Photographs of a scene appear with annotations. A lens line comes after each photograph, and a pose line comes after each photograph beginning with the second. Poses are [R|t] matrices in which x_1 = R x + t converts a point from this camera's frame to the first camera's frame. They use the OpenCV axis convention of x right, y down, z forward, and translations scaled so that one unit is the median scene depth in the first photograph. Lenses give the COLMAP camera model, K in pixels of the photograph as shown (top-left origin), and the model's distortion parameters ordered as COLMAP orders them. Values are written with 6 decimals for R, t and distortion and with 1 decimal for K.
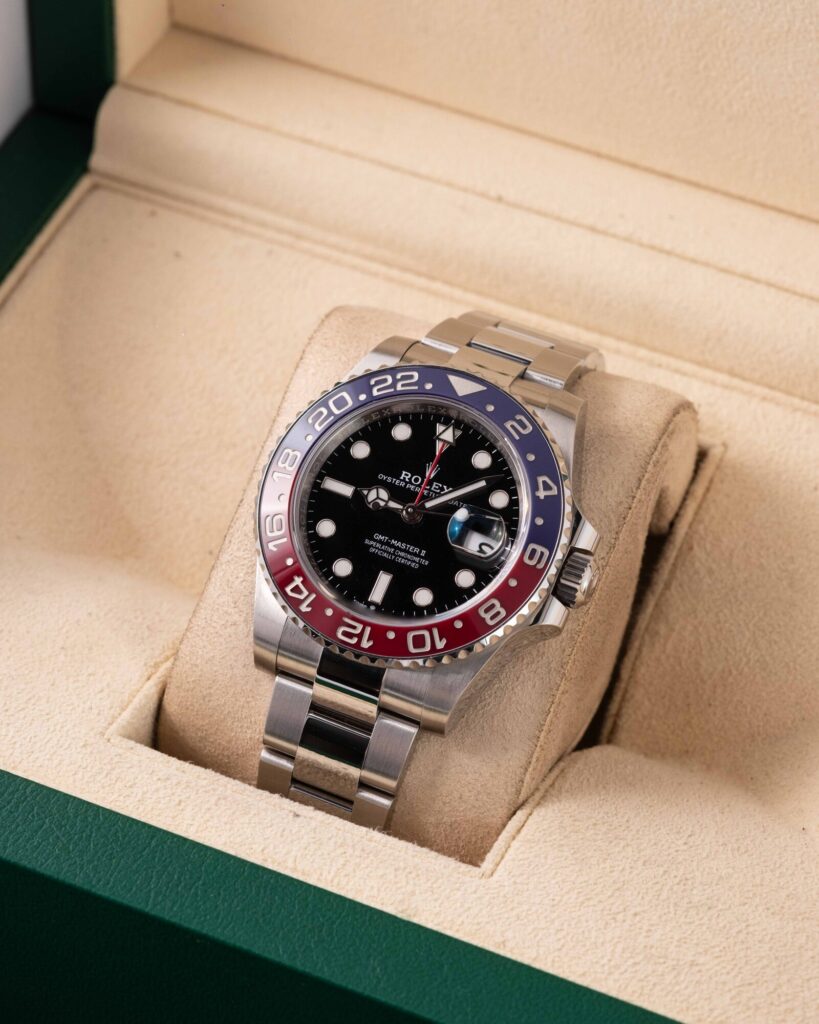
lens RADIAL K [[4320.5, 0, 401.1], [0, 4320.5, 515.7], [0, 0, 1]] dist [0.292186, 0.000000]
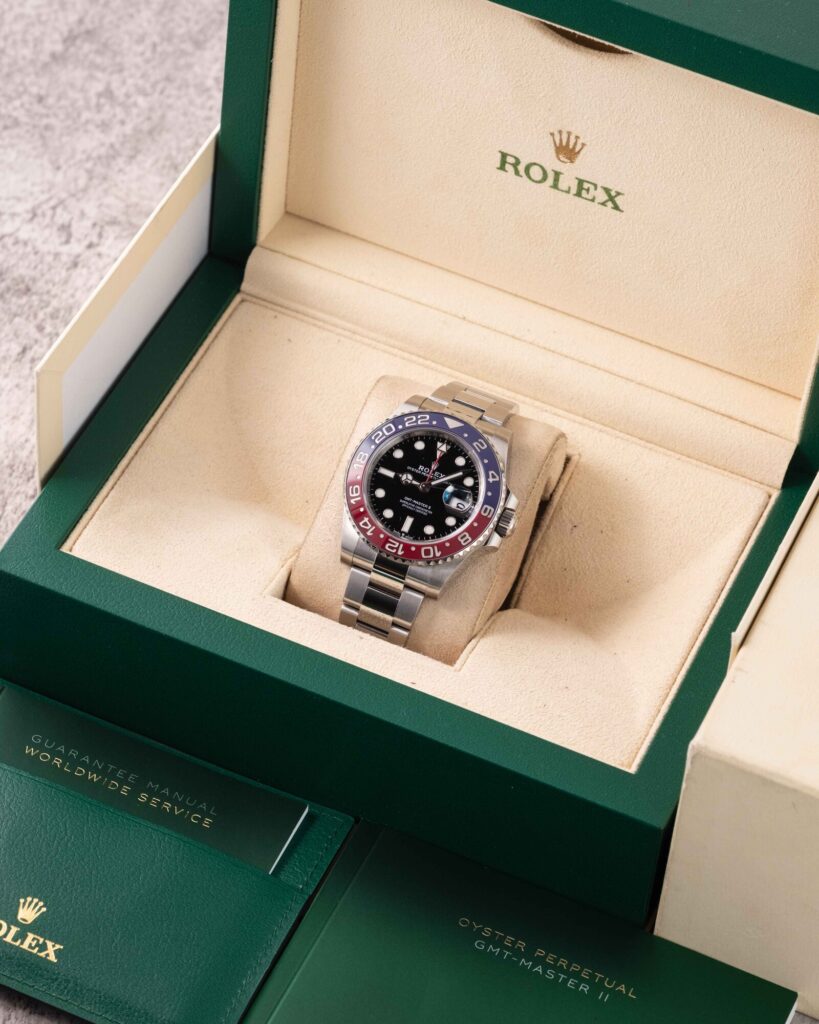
lens RADIAL K [[4672.0, 0, 411.4], [0, 4672.0, 514.7], [0, 0, 1]] dist [0.326201, 0.000000]
pose [[0.997363, 0.034545, 0.063833, -0.130385], [-0.035895, 0.999153, 0.020122, -0.028813], [-0.063084, -0.022360, 0.997758, -1.056800]]
